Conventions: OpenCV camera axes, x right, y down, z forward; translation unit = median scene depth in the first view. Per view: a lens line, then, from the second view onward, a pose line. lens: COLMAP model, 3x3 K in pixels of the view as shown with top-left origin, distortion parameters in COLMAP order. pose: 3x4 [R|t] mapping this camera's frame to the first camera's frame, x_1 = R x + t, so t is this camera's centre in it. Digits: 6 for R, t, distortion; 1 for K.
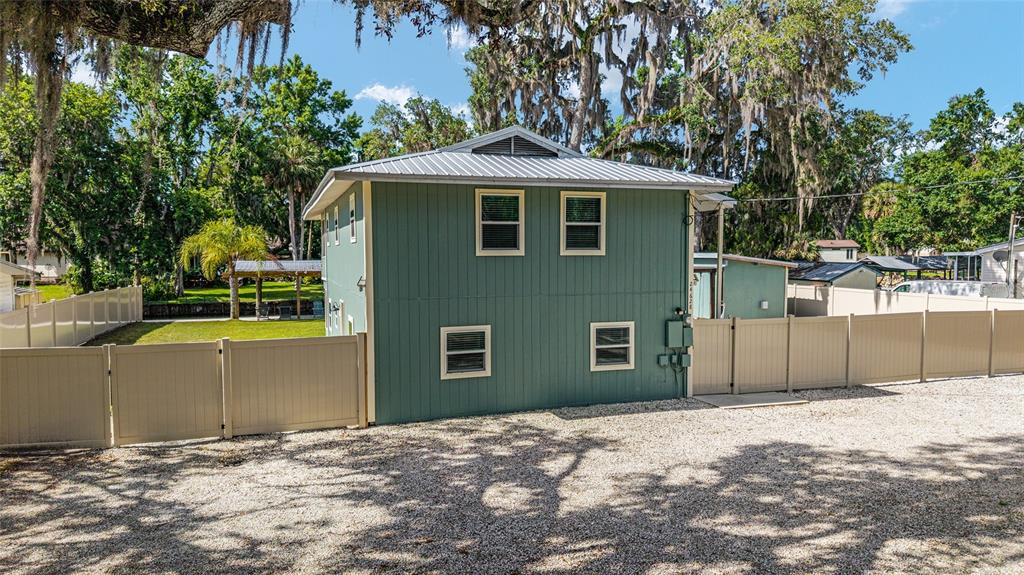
lens RADIAL K [[681.3, 0, 512.0], [0, 681.3, 287.5], [0, 0, 1]] dist [0.042746, -0.051150]
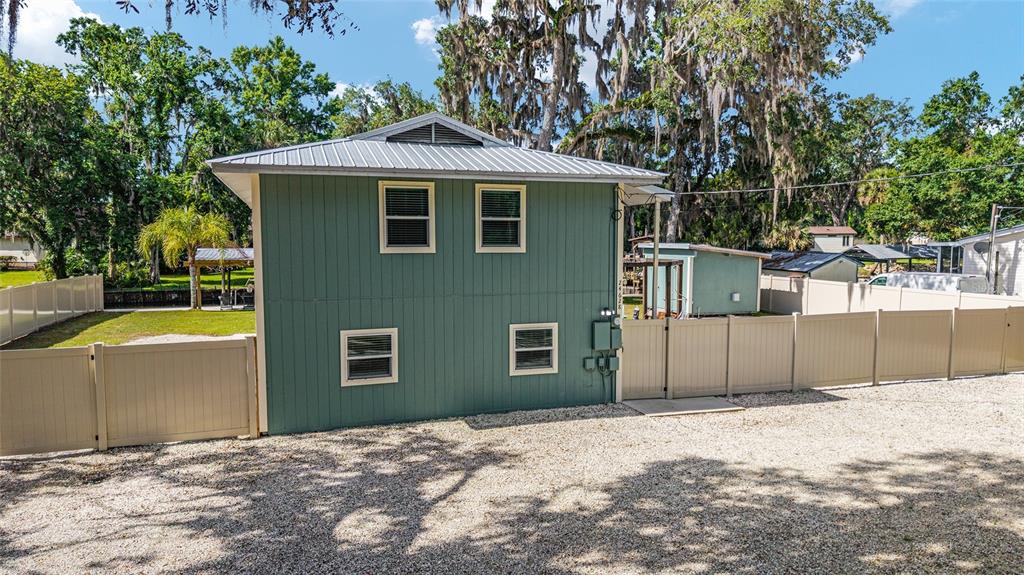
lens RADIAL K [[681.3, 0, 512.0], [0, 681.3, 287.5], [0, 0, 1]] dist [0.042746, -0.051150]
pose [[0.999966, 0.003360, -0.007493, 0.116421], [-0.003183, 0.999718, 0.023516, -0.019468], [0.007570, -0.023492, 0.999695, 0.060531]]
